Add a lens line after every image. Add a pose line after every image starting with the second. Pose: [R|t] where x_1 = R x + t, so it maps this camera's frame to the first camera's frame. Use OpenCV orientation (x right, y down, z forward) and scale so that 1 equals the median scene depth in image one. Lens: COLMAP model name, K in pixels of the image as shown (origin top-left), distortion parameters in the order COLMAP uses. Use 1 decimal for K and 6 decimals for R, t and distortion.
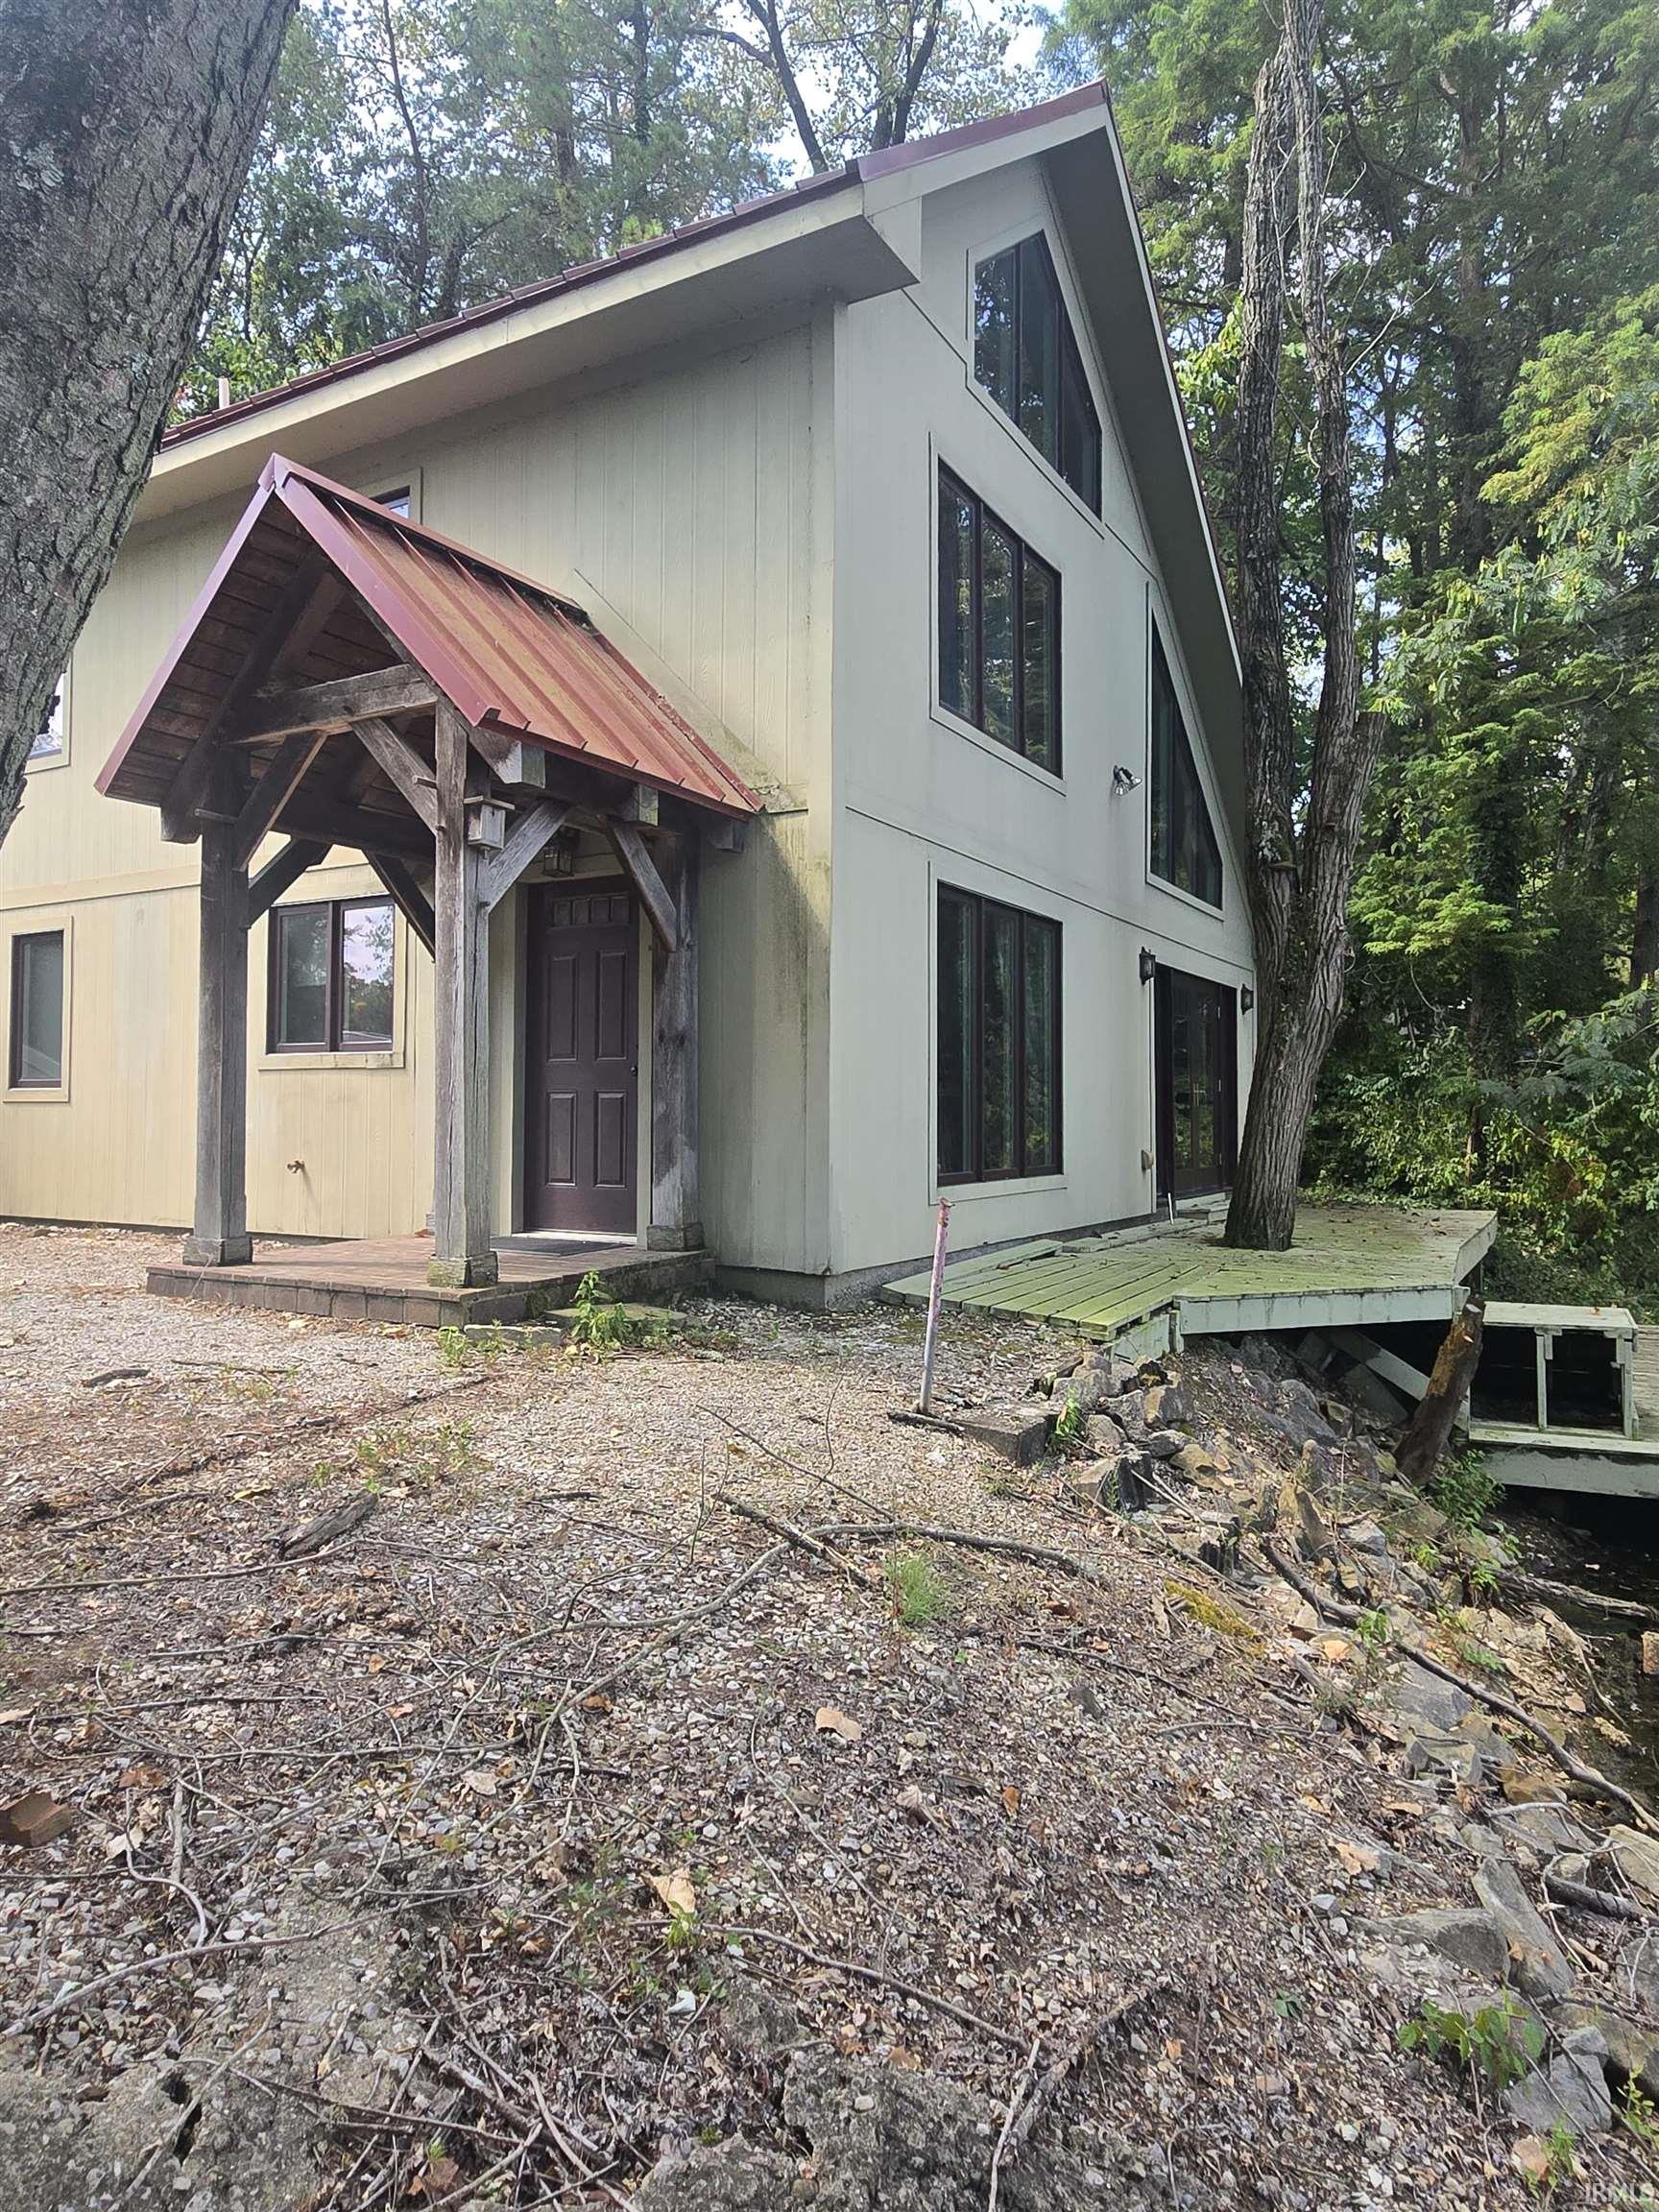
lens RADIAL K [[1379.3, 0, 807.7], [0, 1379.3, 1088.3], [0, 0, 1]] dist [-0.006777, 0.000699]
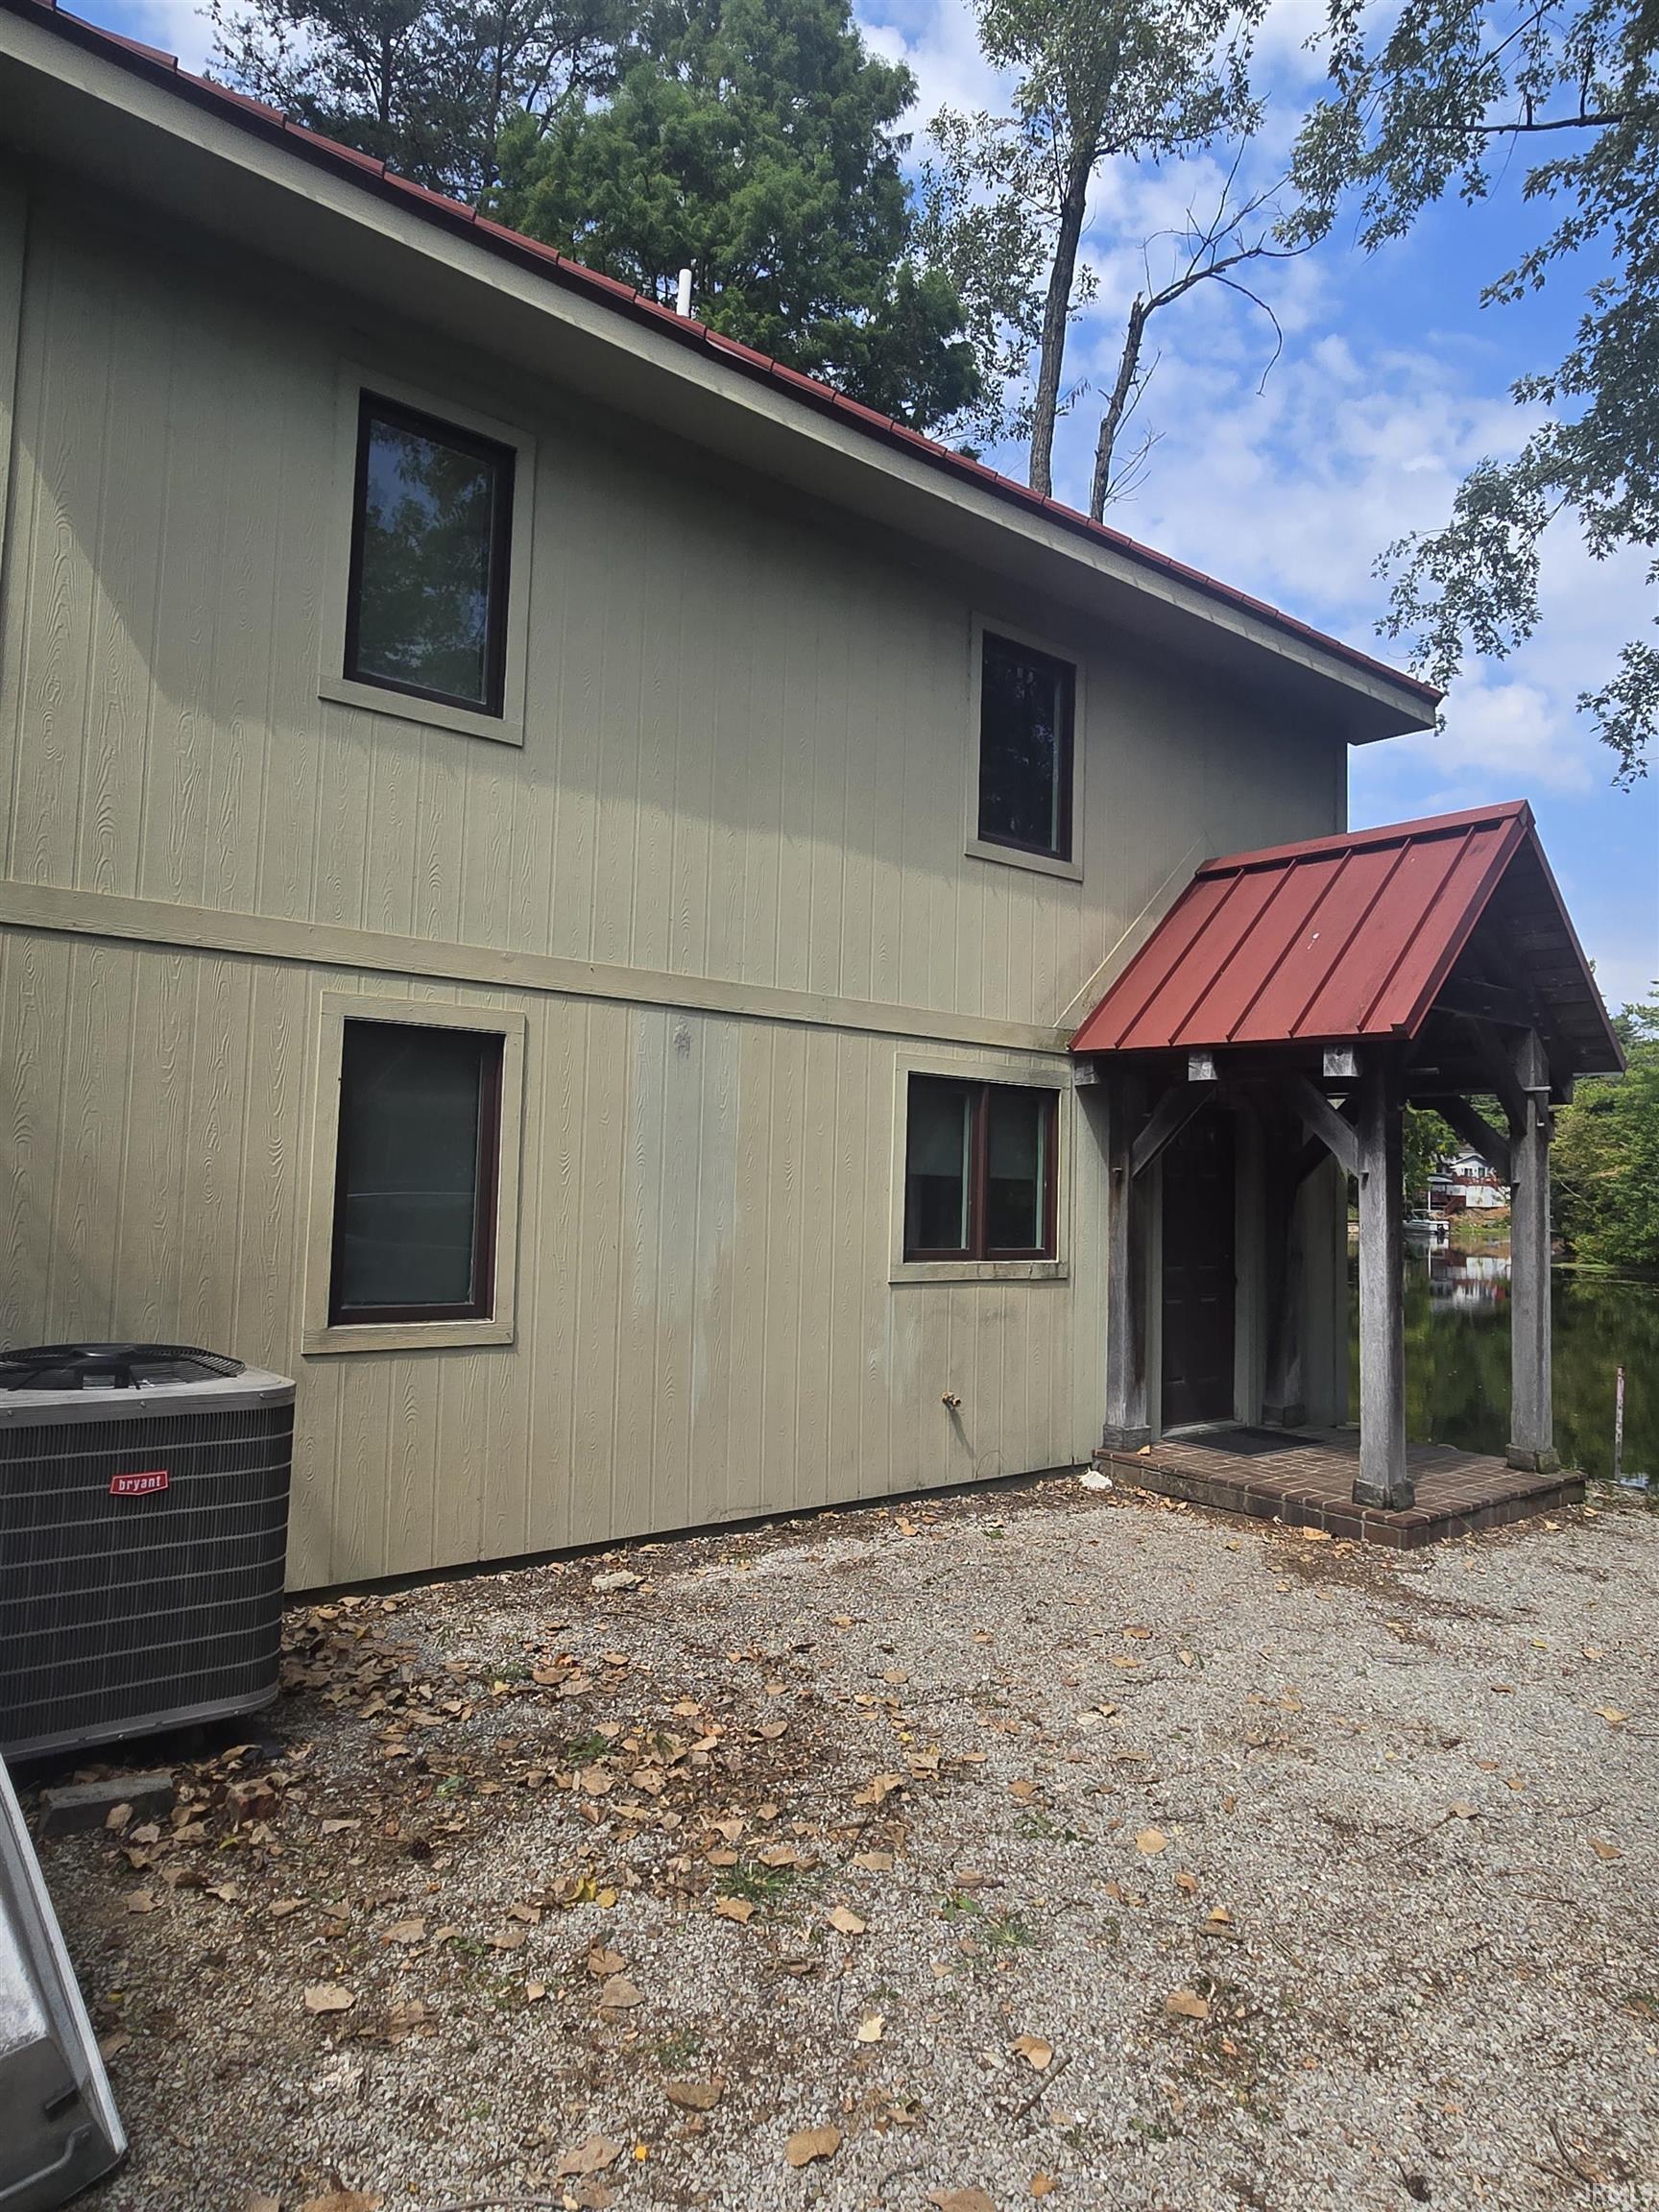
lens RADIAL K [[1379.3, 0, 807.7], [0, 1379.3, 1088.3], [0, 0, 1]] dist [-0.006777, 0.000699]
pose [[0.362110, 0.070122, 0.929494, -1.154571], [-0.047066, 0.997270, -0.056899, -0.076398], [-0.930946, -0.023144, 0.364422, 0.770554]]
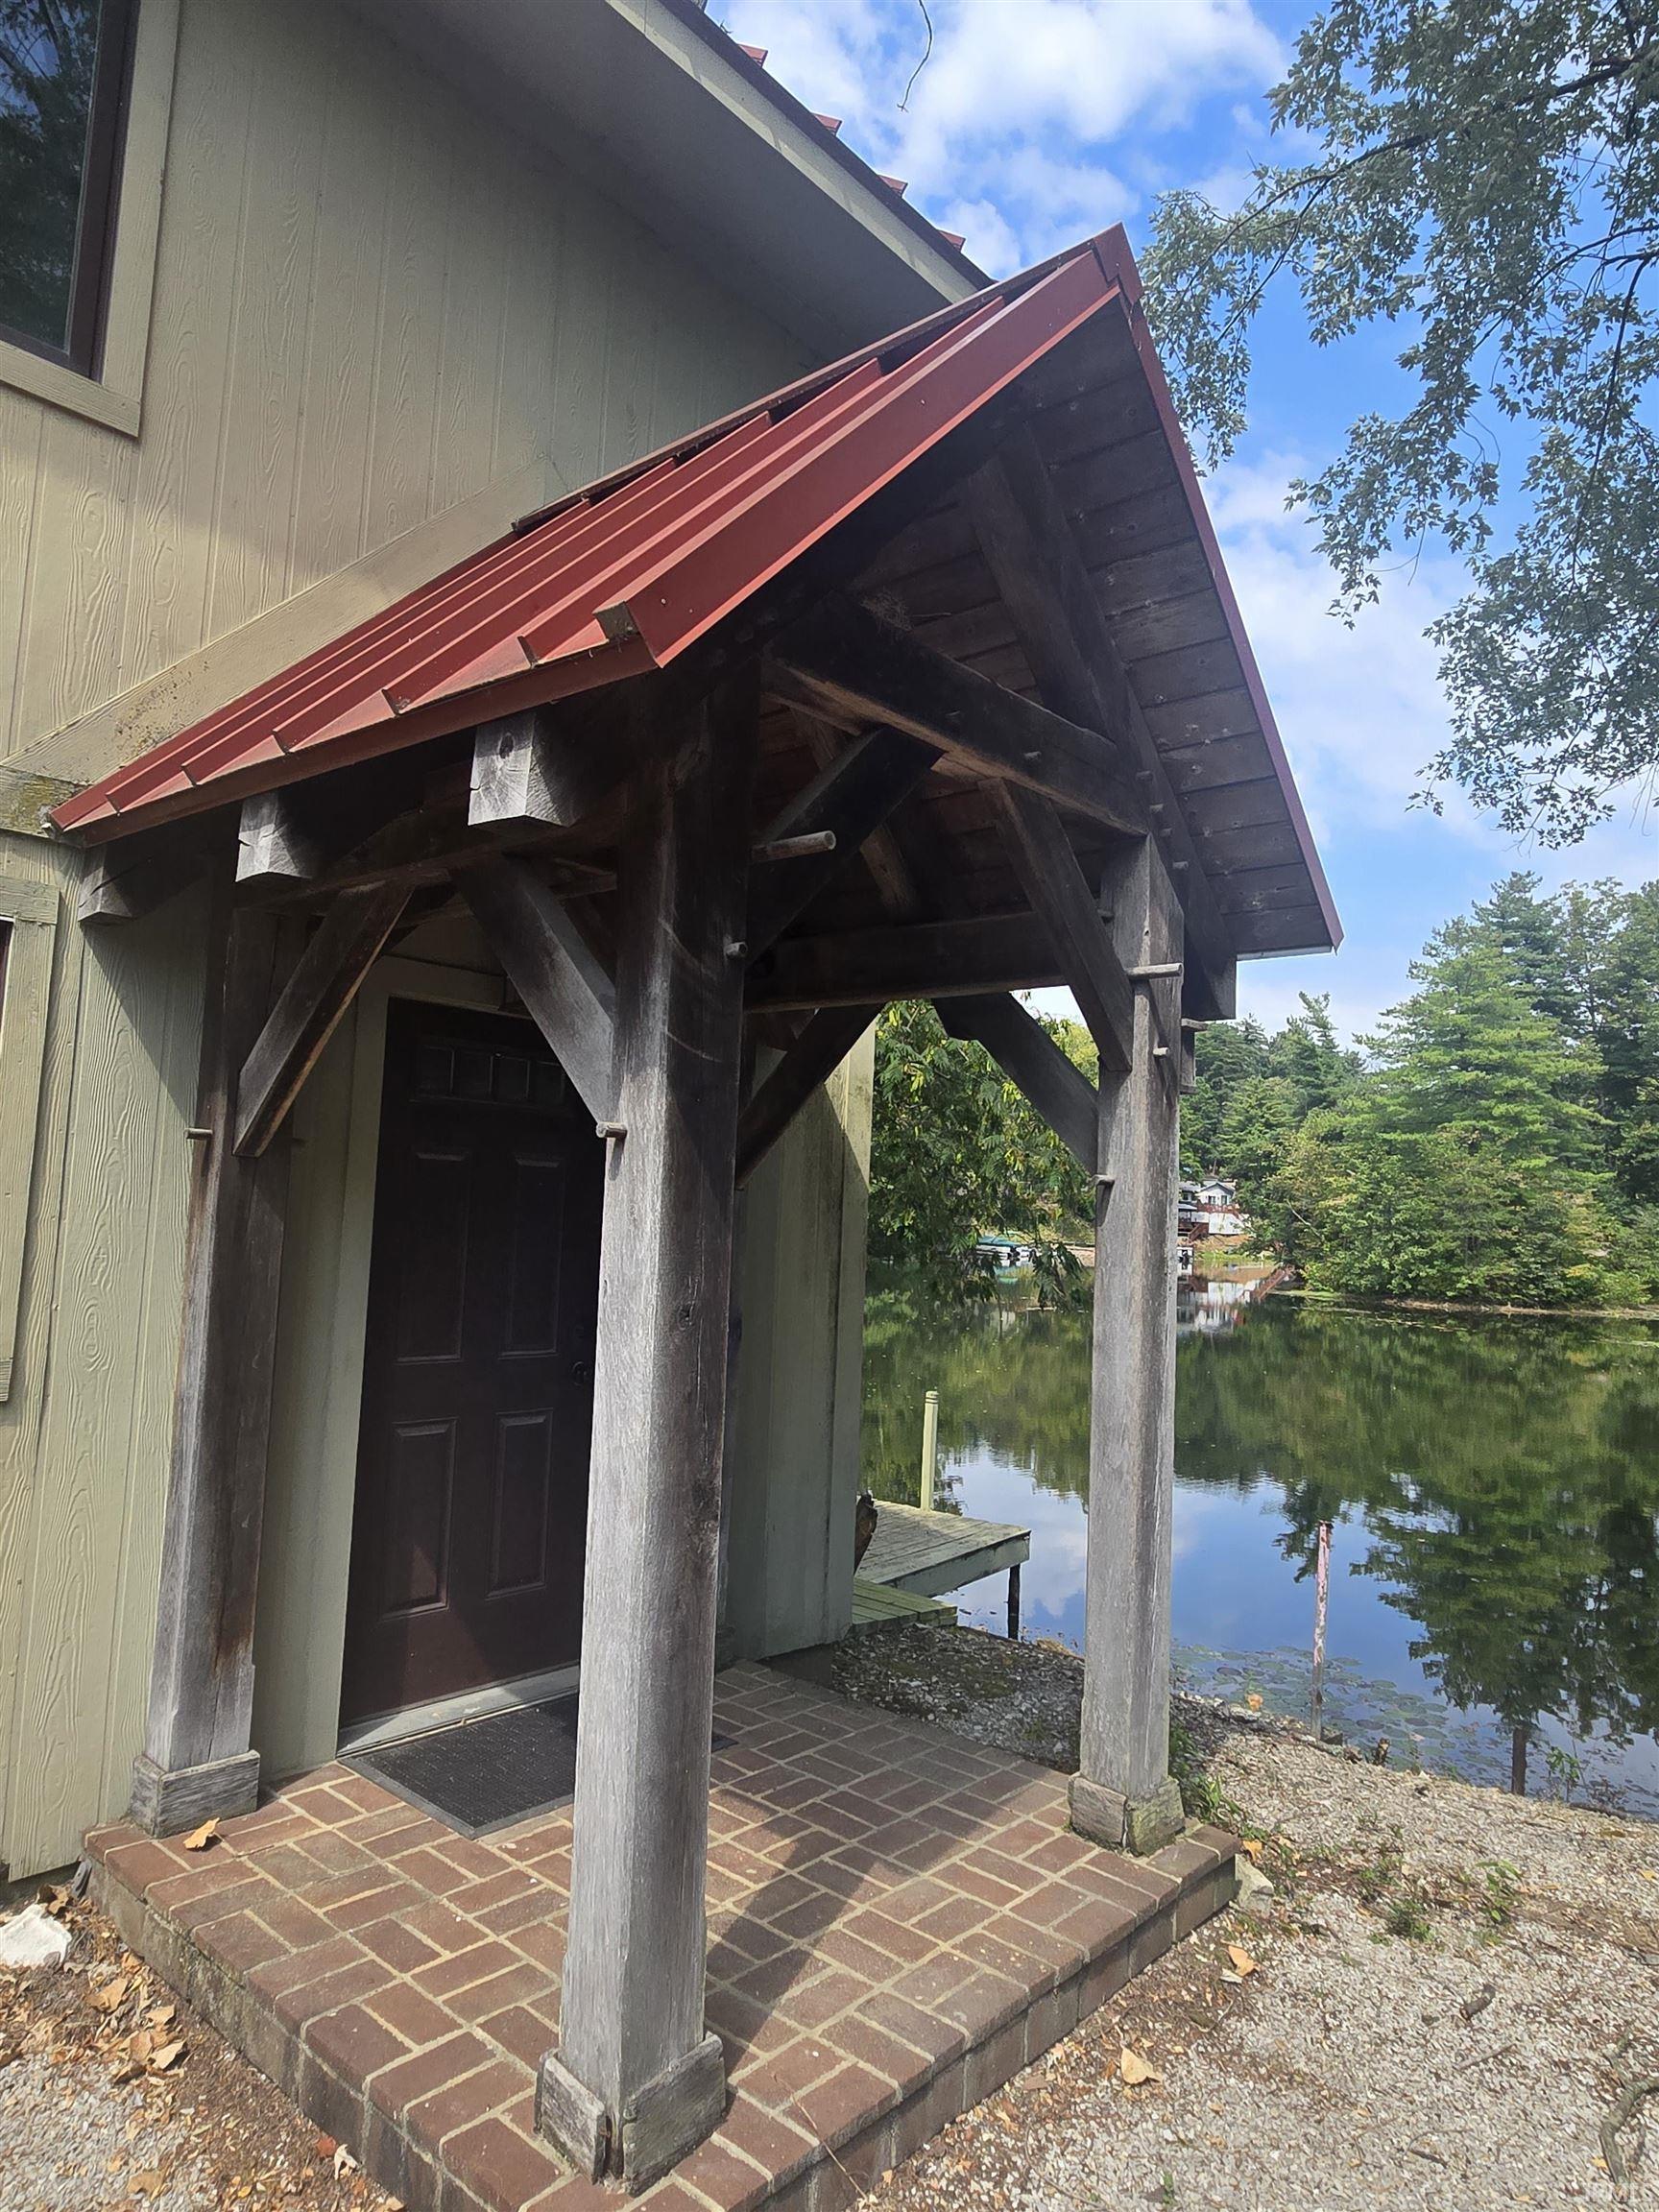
lens RADIAL K [[1384.1, 0, 815.8], [0, 1384.1, 1086.0], [0, 0, 1]] dist [-0.004313, -0.000944]
pose [[0.202970, 0.093003, 0.974758, -0.578037], [-0.063336, 0.994641, -0.081712, -0.076771], [-0.977134, -0.045153, 0.207773, 0.669462]]
